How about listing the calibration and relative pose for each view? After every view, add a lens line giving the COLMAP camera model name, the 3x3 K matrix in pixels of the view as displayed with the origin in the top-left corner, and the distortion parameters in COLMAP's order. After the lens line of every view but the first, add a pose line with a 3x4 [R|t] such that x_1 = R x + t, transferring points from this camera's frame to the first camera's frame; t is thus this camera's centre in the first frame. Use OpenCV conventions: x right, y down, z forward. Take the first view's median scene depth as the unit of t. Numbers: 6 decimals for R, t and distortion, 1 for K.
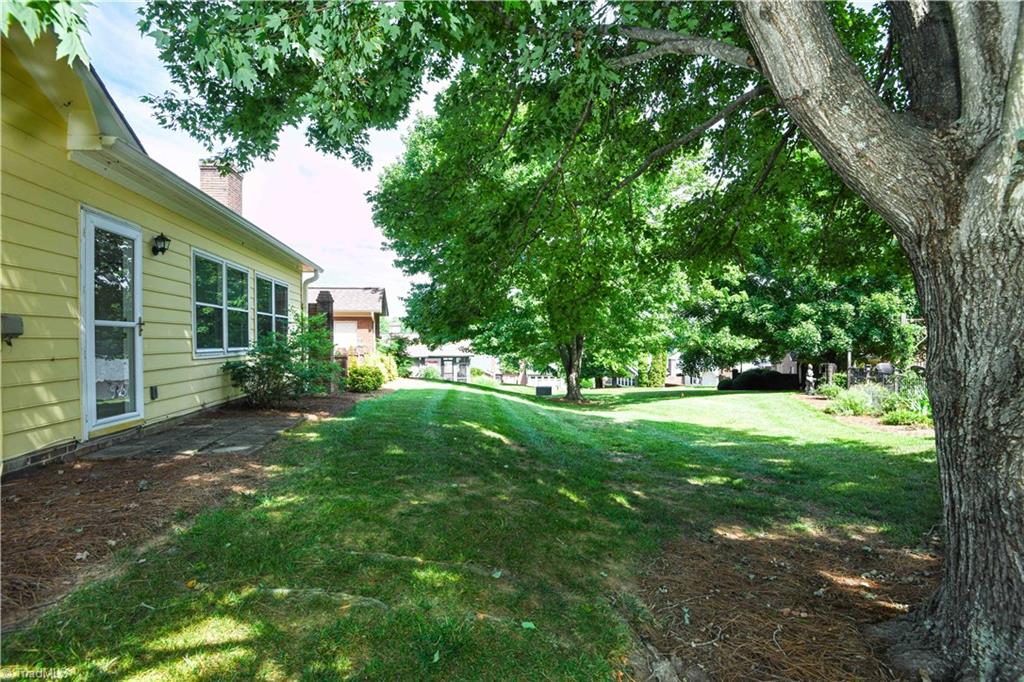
lens RADIAL K [[469.1, 0, 514.3], [0, 469.1, 339.1], [0, 0, 1]] dist [-0.041065, -0.001436]
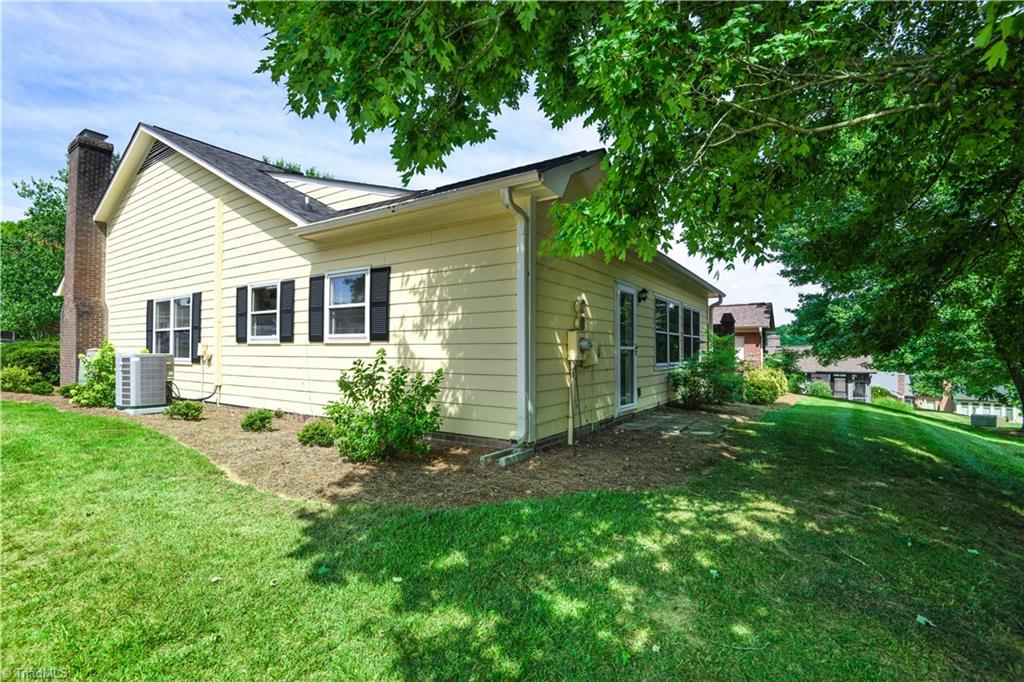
lens RADIAL K [[469.1, 0, 506.8], [0, 469.1, 351.0], [0, 0, 1]] dist [-0.041065, -0.001436]
pose [[0.727632, 0.008525, -0.685915, -0.009955], [-0.006901, 0.999963, 0.005107, -0.007036], [0.685933, 0.001017, 0.727664, -0.123885]]
